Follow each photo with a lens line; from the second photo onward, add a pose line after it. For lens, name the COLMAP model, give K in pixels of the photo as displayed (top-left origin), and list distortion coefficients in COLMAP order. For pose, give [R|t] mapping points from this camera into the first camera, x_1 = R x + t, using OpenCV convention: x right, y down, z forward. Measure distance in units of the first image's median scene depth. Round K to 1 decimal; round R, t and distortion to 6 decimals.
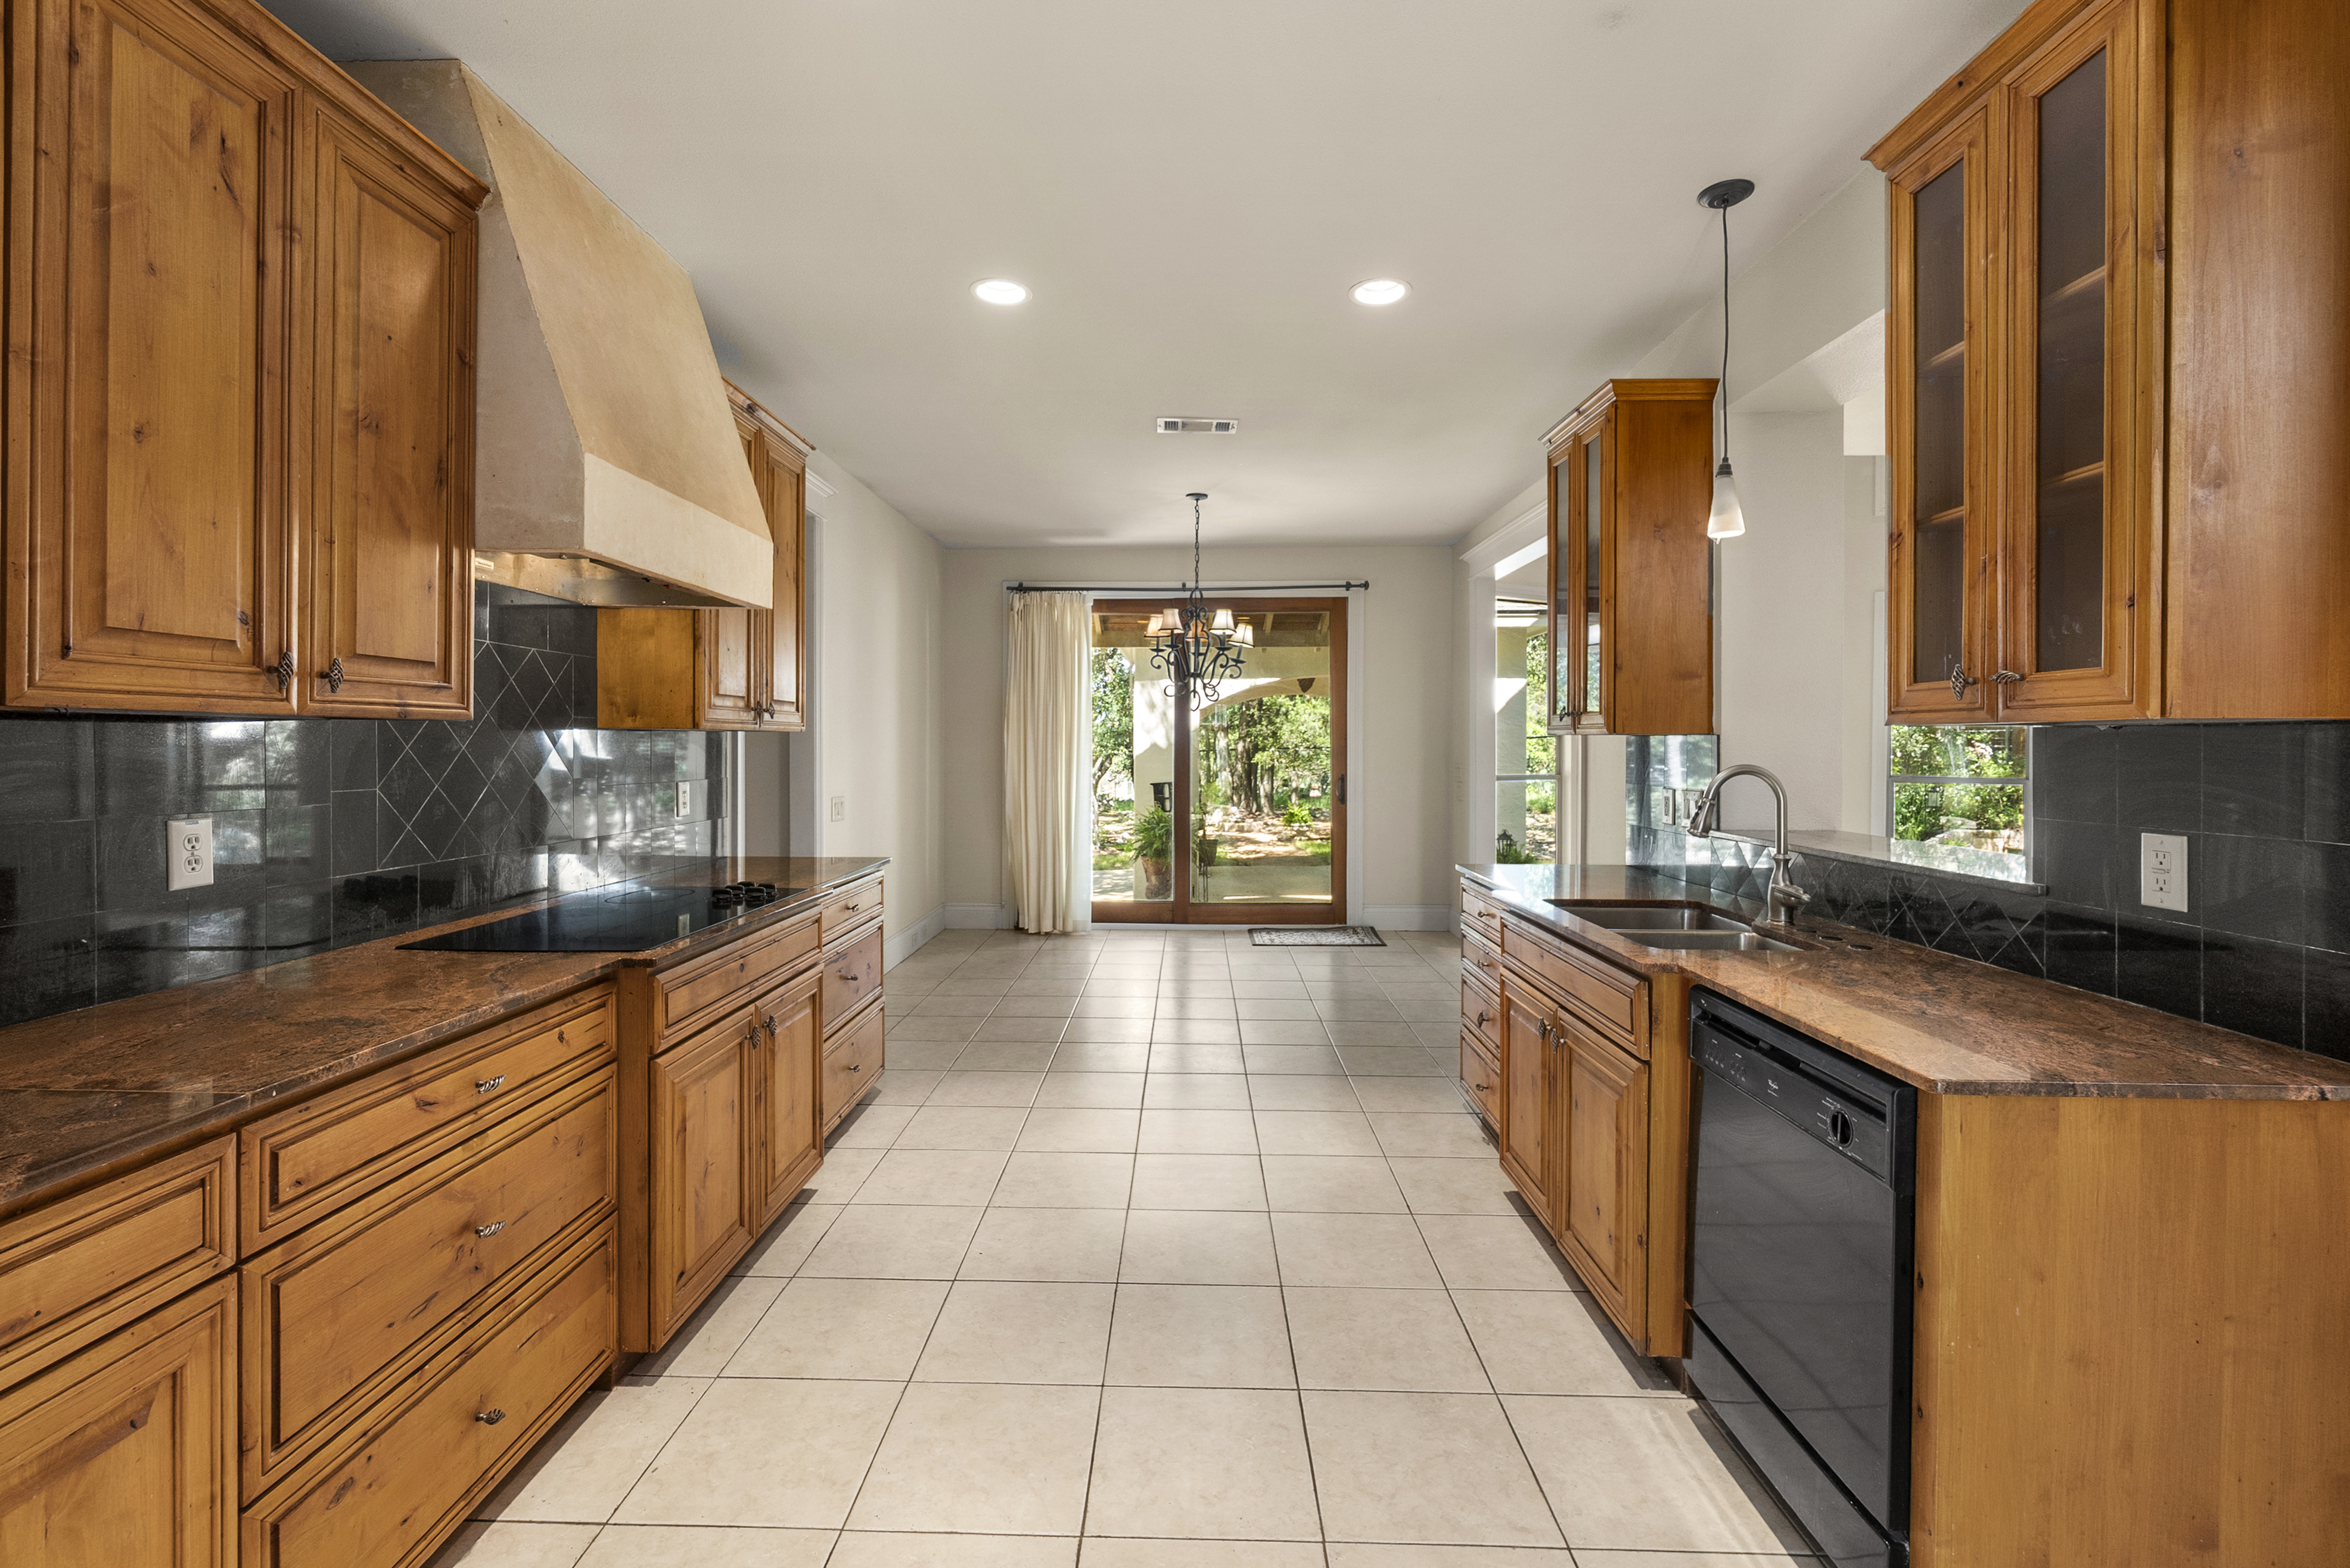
lens RADIAL K [[1013.1, 0, 1168.9], [0, 1013.1, 749.8], [0, 0, 1]] dist [-0.011283, 0.001648]
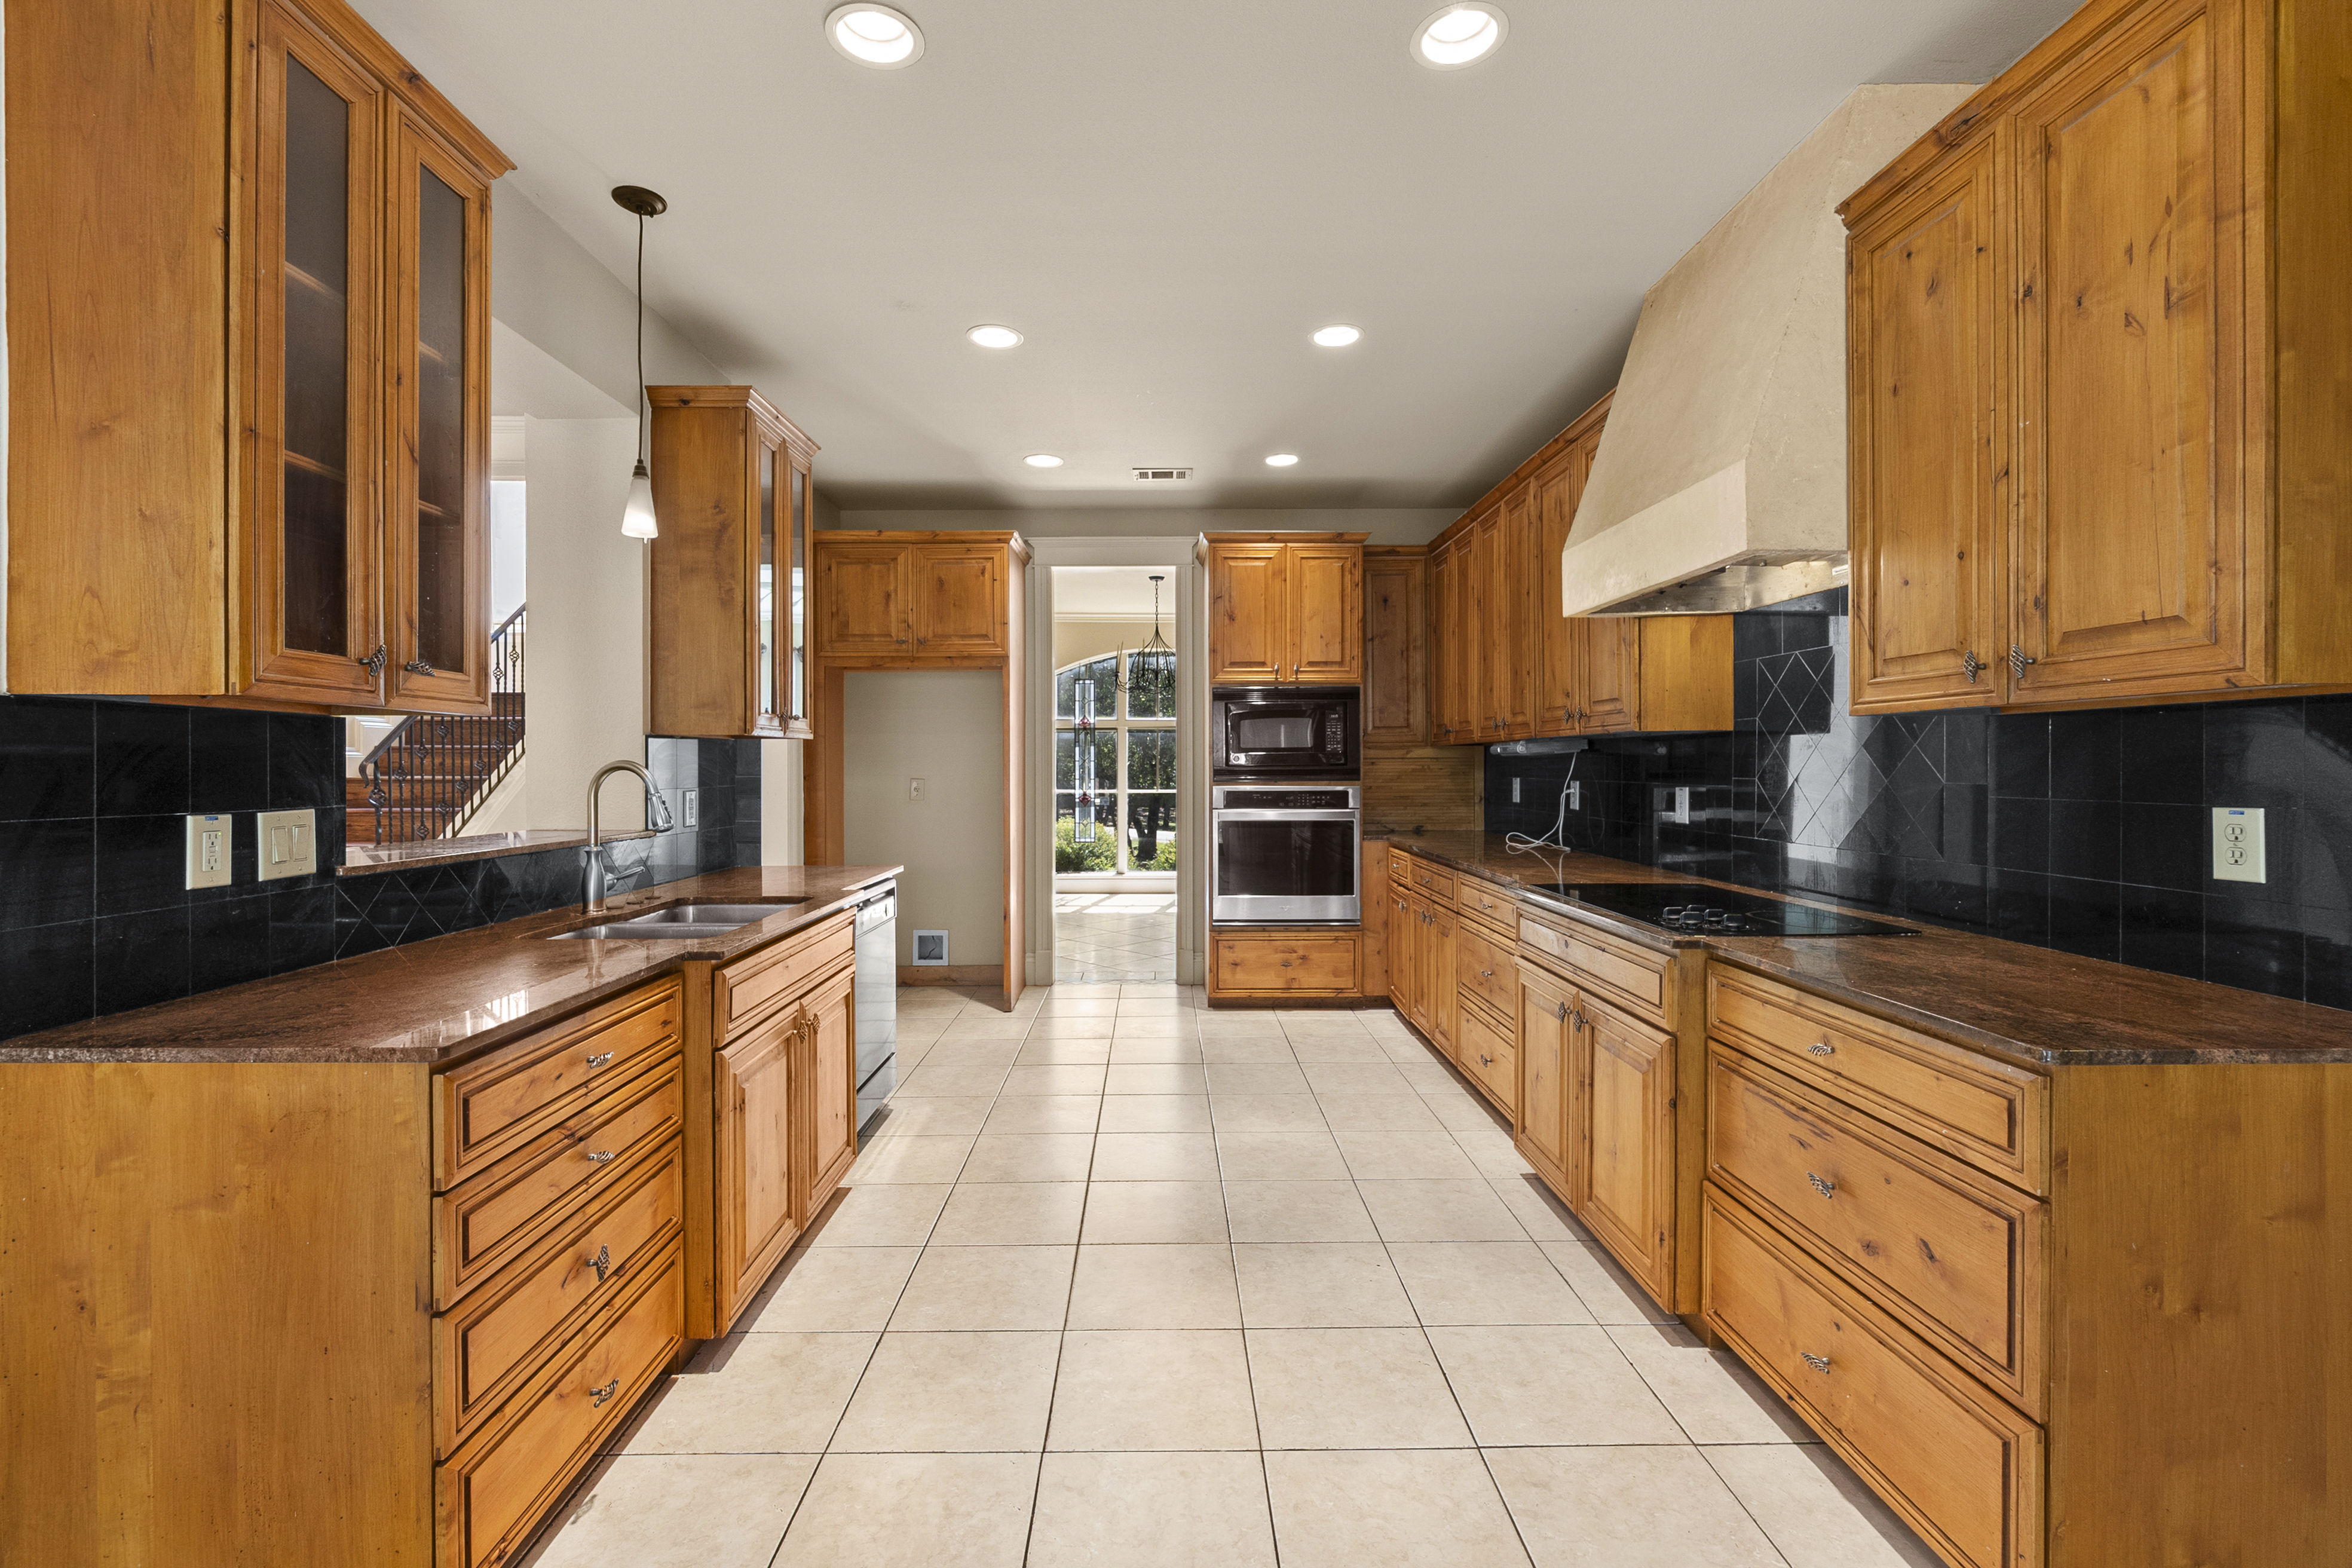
lens RADIAL K [[1014.1, 0, 1173.7], [0, 1014.1, 771.5], [0, 0, 1]] dist [-0.011283, 0.001648]
pose [[-0.999196, -0.002917, -0.039997, 0.063381], [-0.003114, 0.999983, 0.004854, 0.022245], [0.039982, 0.004974, -0.999188, 2.435432]]
